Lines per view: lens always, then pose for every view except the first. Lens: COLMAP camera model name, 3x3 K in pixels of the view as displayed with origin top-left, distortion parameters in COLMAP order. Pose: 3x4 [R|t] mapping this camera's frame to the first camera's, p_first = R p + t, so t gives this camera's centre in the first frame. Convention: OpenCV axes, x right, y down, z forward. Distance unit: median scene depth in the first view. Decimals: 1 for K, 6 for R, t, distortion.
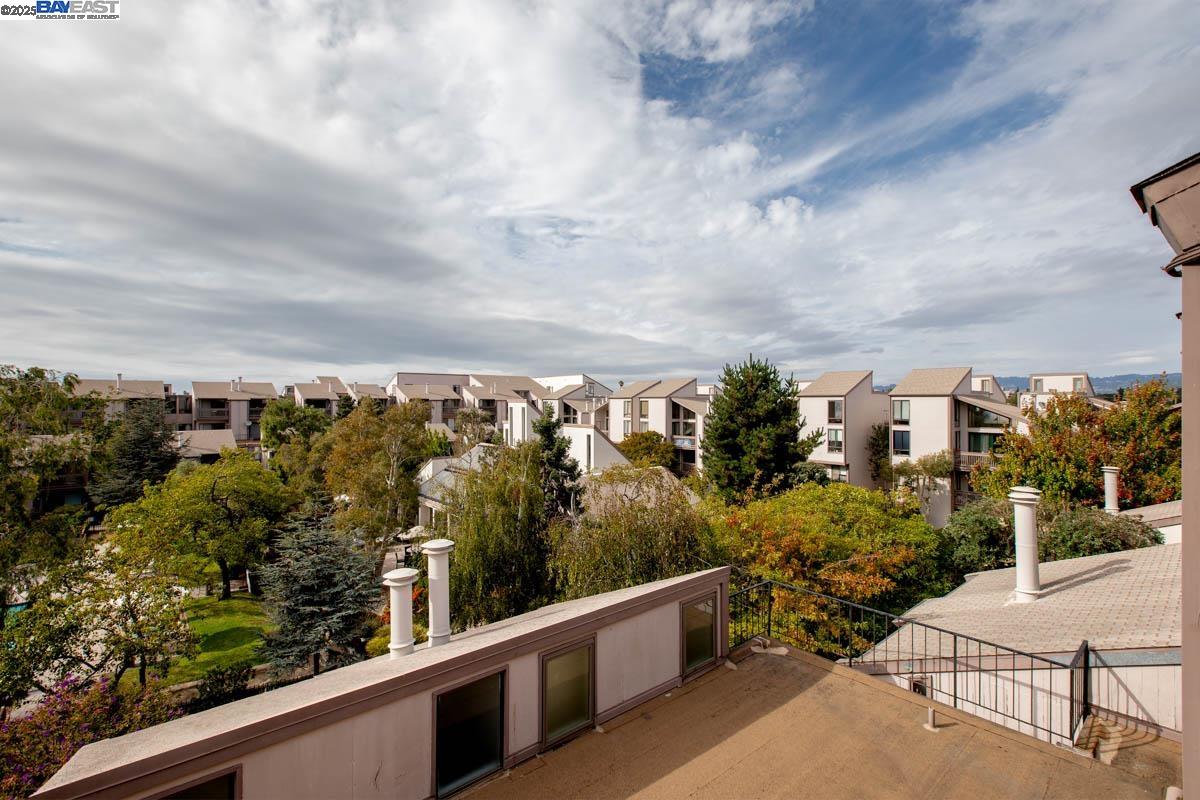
lens RADIAL K [[532.9, 0, 600.7], [0, 532.9, 394.2], [0, 0, 1]] dist [-0.003836, 0.001004]
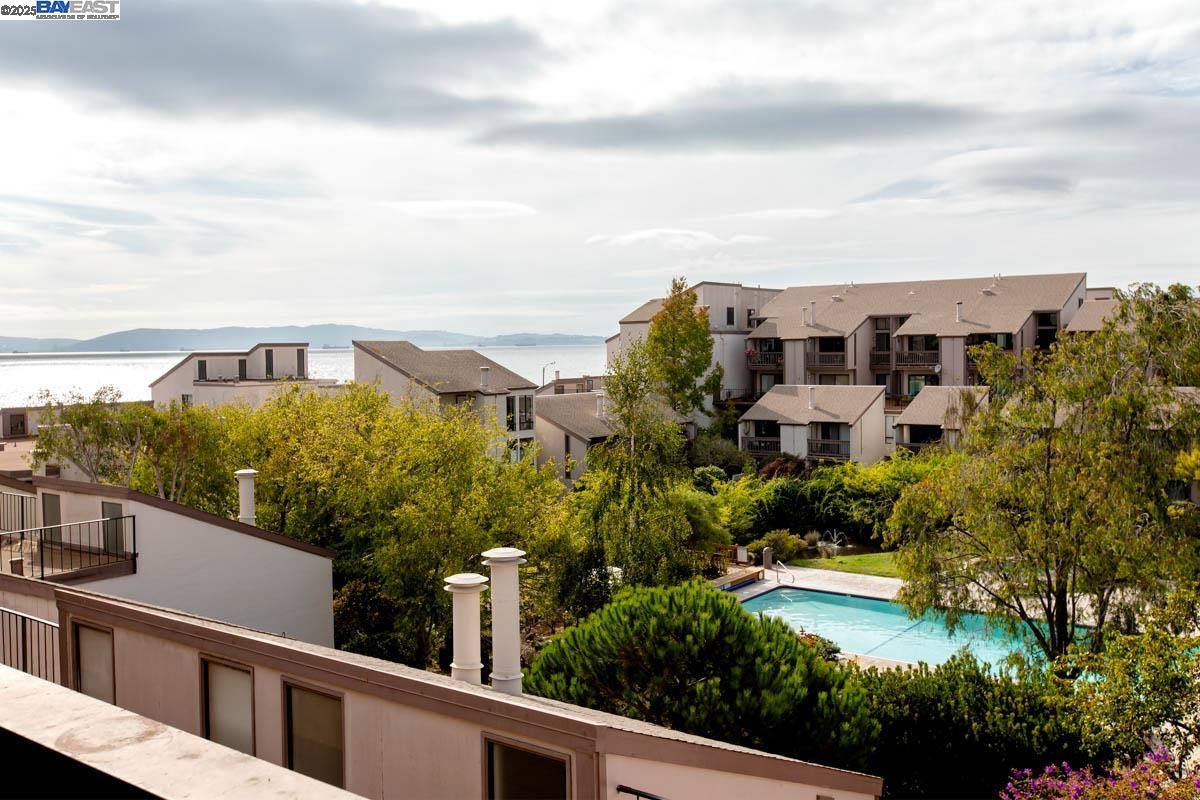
lens RADIAL K [[1079.6, 0, 605.9], [0, 1079.6, 404.4], [0, 0, 1]] dist [0.005174, -0.012488]
pose [[0.208926, 0.052412, -0.976526, 0.030479], [0.028996, 0.997792, 0.059757, -0.000616], [0.977501, -0.040800, 0.206945, 0.009797]]
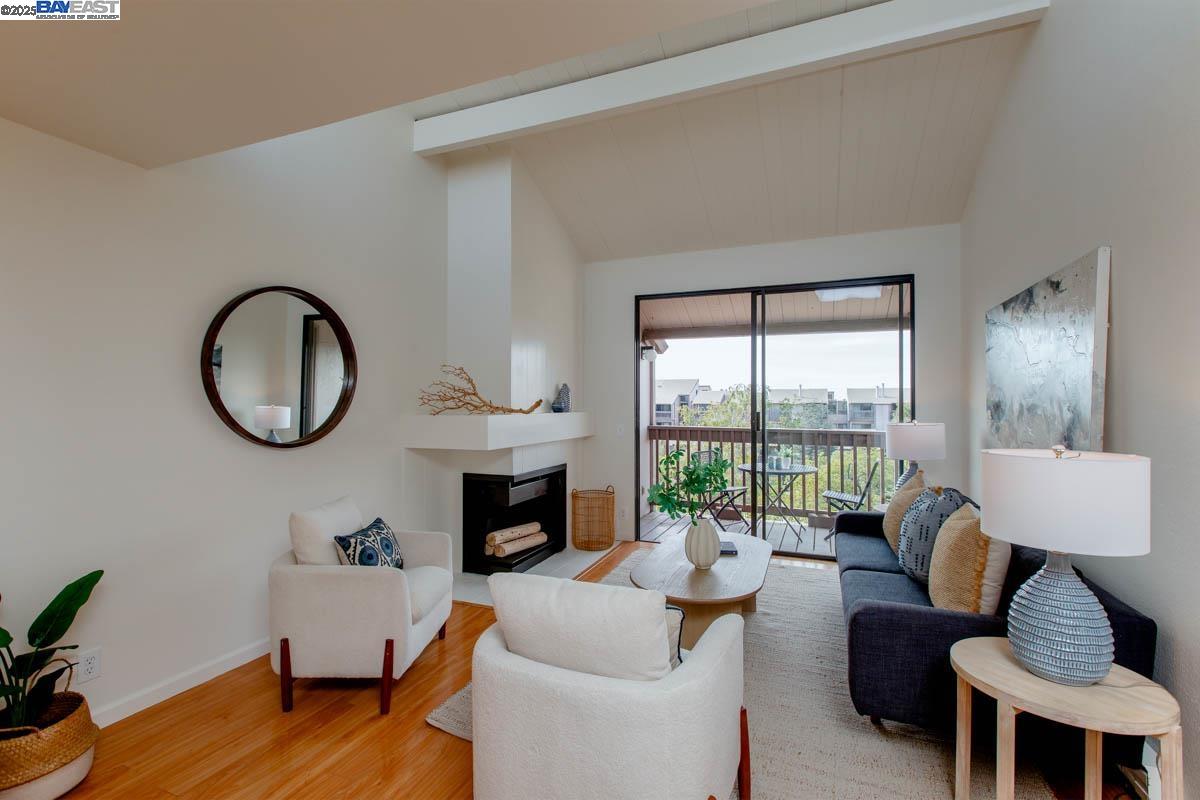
lens RADIAL K [[532.9, 0, 592.8], [0, 532.9, 404.9], [0, 0, 1]] dist [-0.003836, 0.001004]
pose [[0.437460, -0.005545, -0.899221, 0.118939], [0.015070, 0.999886, 0.001166, 0.003392], [0.899112, -0.014061, 0.437493, -0.103294]]
